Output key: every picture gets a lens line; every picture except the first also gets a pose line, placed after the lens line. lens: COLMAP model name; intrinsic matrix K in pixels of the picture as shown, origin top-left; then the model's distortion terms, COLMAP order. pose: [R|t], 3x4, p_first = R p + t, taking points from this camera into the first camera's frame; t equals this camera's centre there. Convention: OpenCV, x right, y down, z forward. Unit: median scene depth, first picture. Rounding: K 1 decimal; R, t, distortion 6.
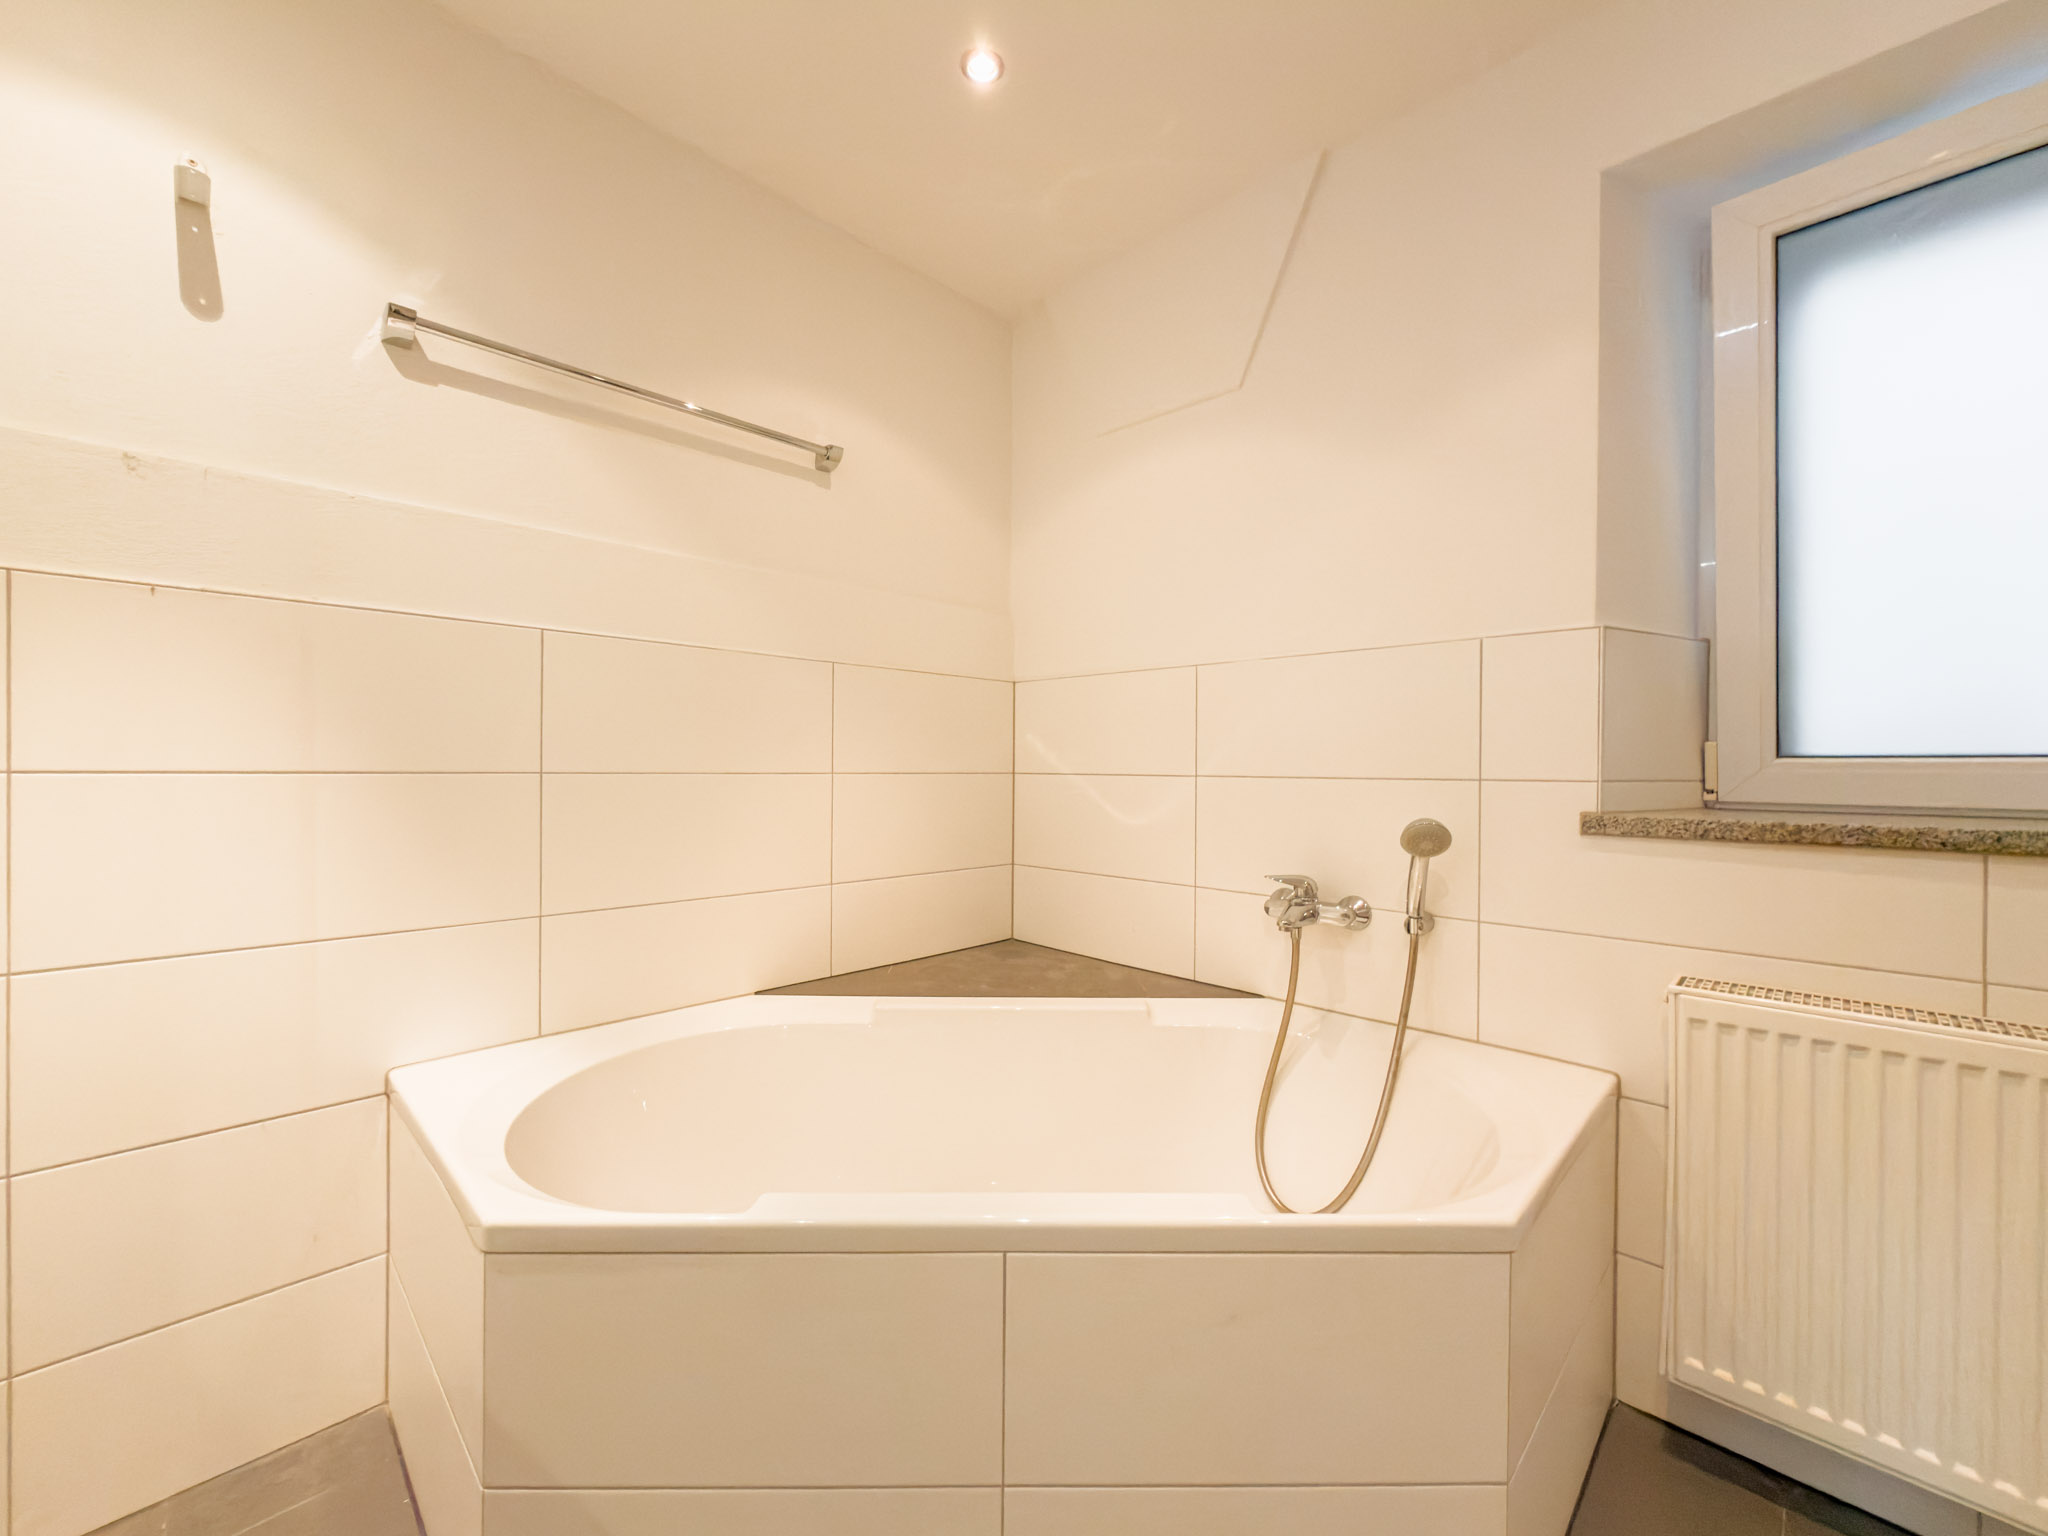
lens RADIAL K [[825.9, 0, 1030.1], [0, 825.9, 771.6], [0, 0, 1]] dist [-0.001224, -0.000108]
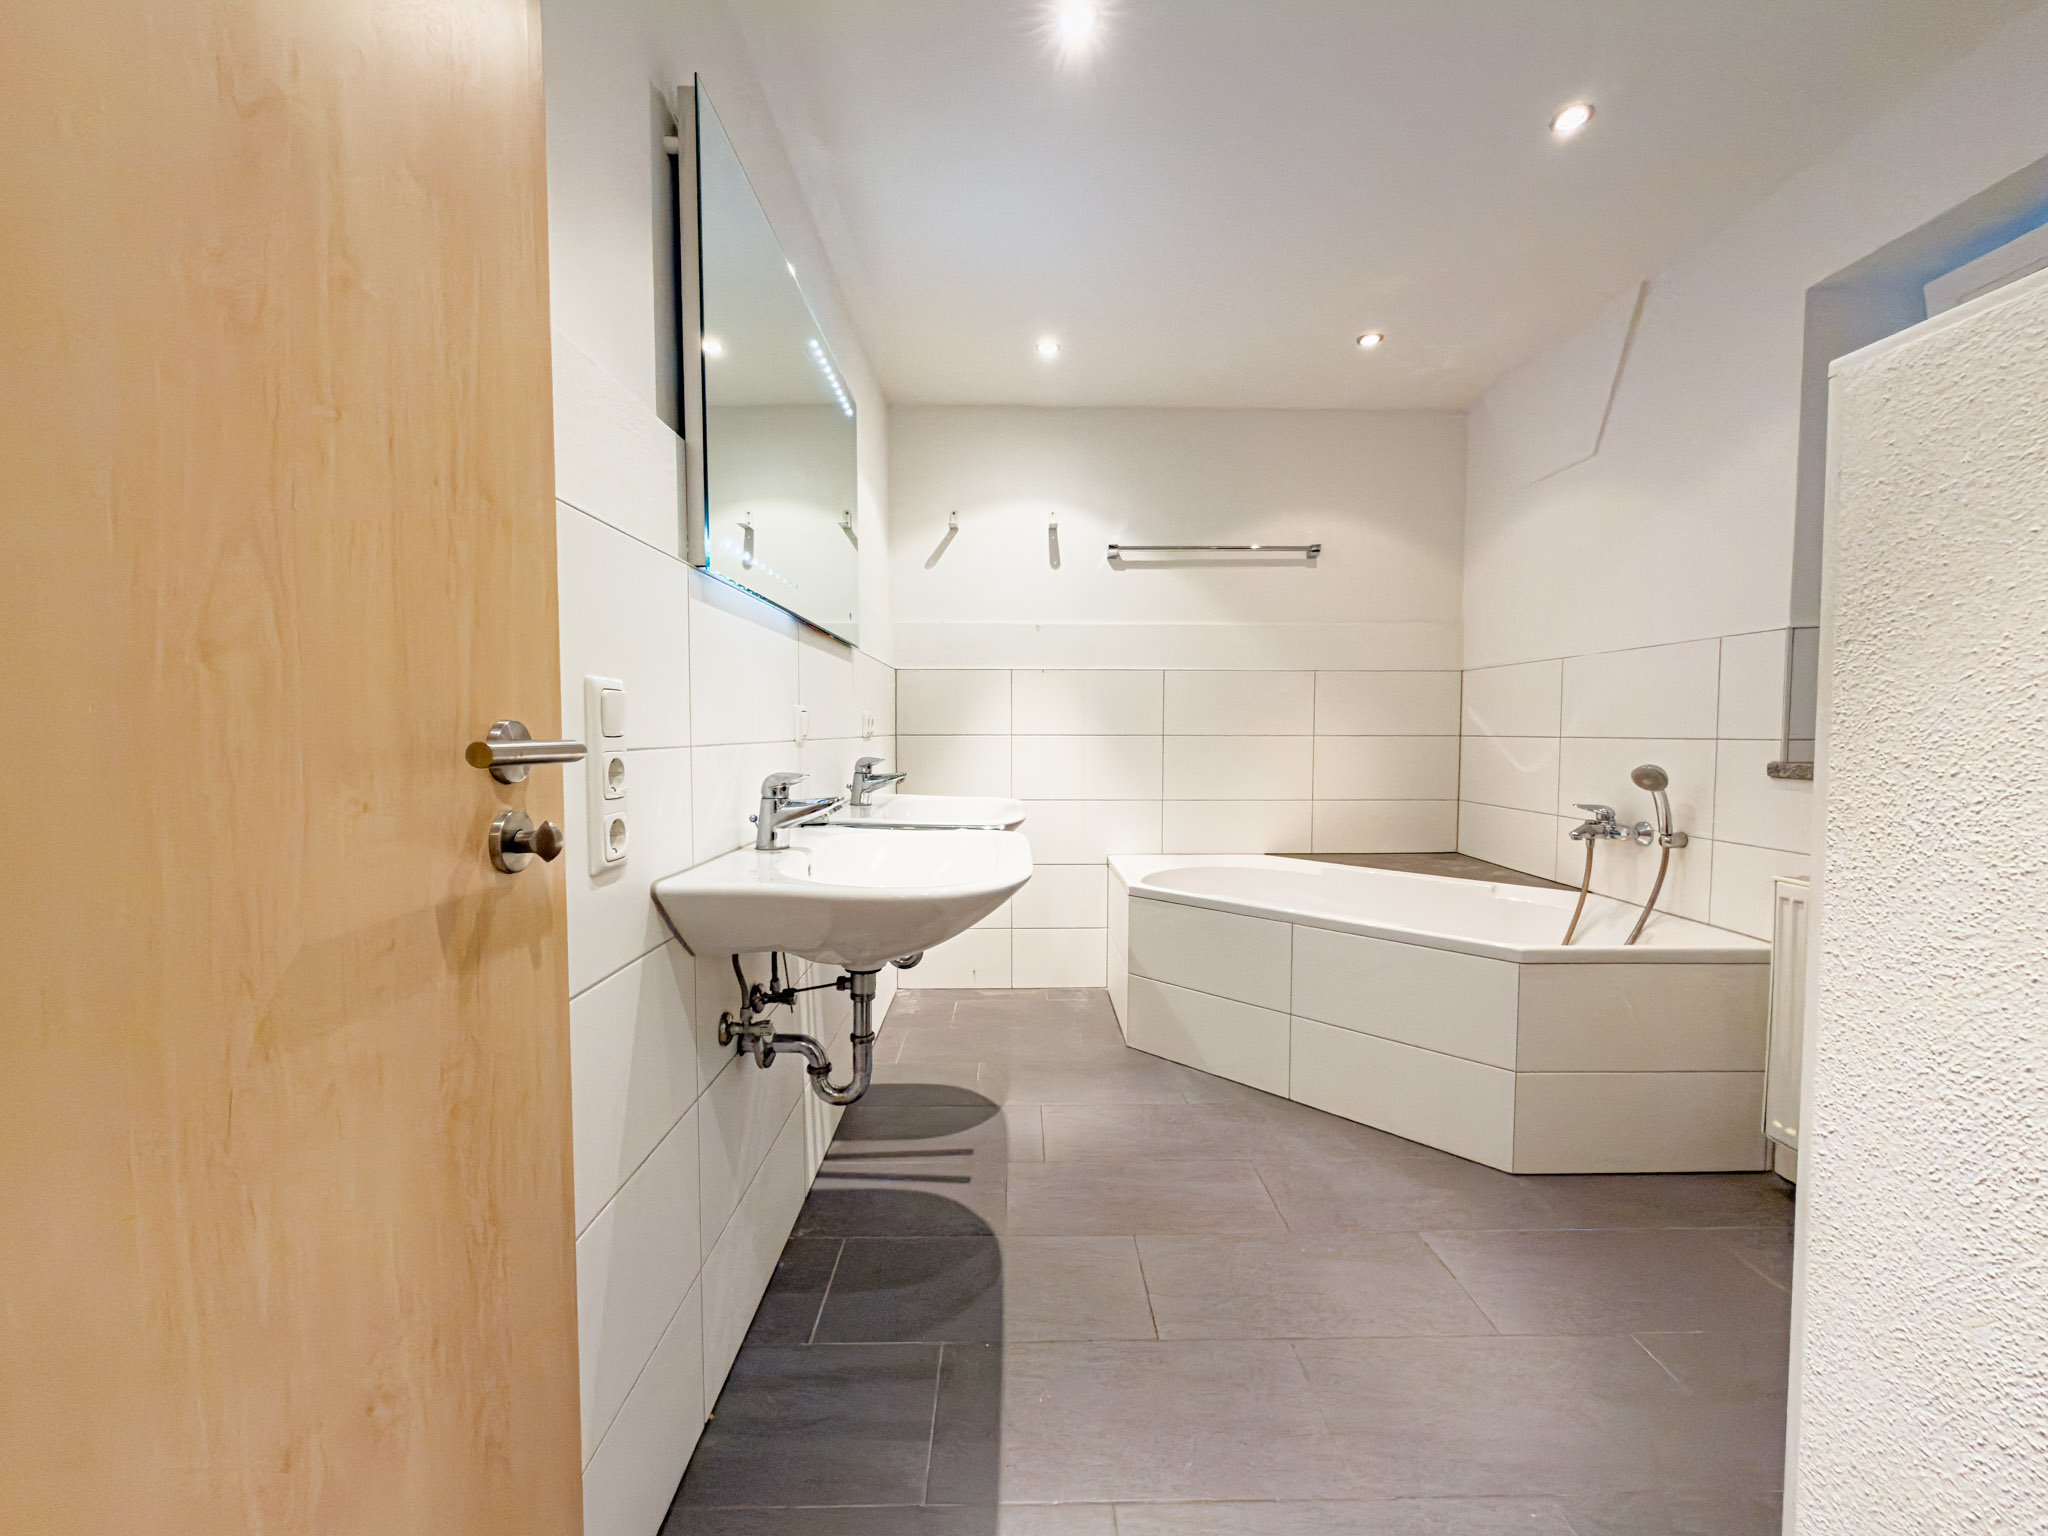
lens RADIAL K [[825.9, 0, 1030.1], [0, 825.9, 771.6], [0, 0, 1]] dist [-0.001224, -0.000108]
pose [[0.711721, 0.029002, -0.701864, 0.683552], [0.000241, 0.999137, 0.041531, 0.006488], [0.702463, -0.029727, 0.711100, -0.798015]]
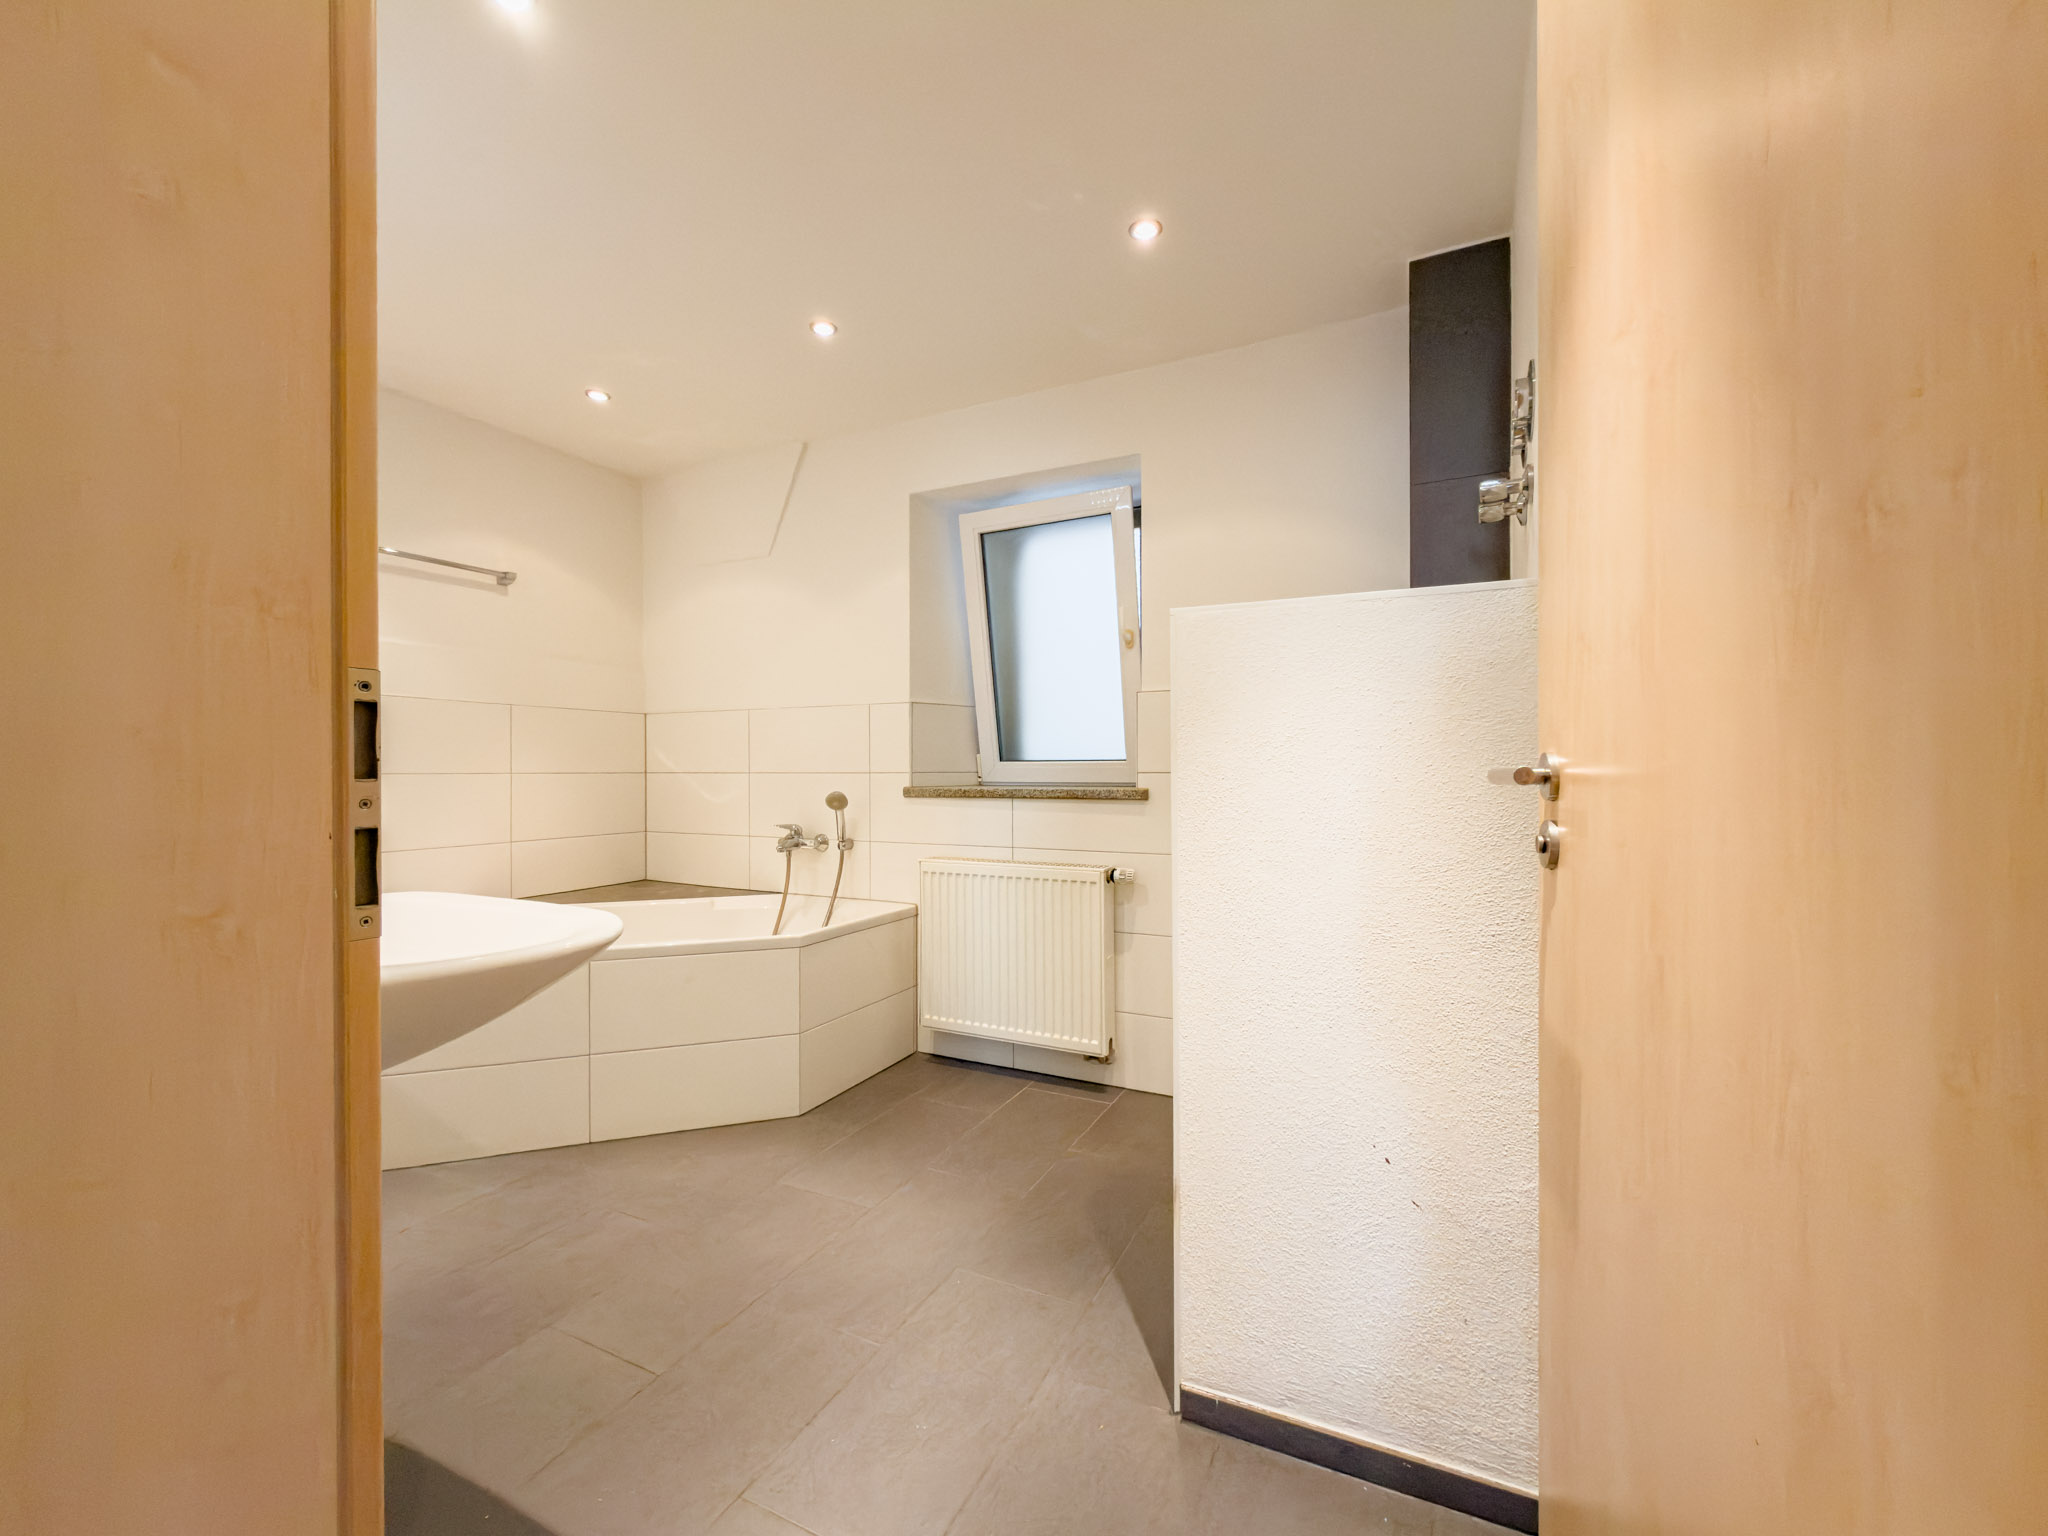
lens RADIAL K [[825.9, 0, 1030.1], [0, 825.9, 771.6], [0, 0, 1]] dist [-0.001224, -0.000108]
pose [[0.948701, -0.009564, 0.316031, 0.266475], [0.010275, 0.999947, -0.000584, 0.012123], [-0.316009, 0.003801, 0.948749, -1.062136]]
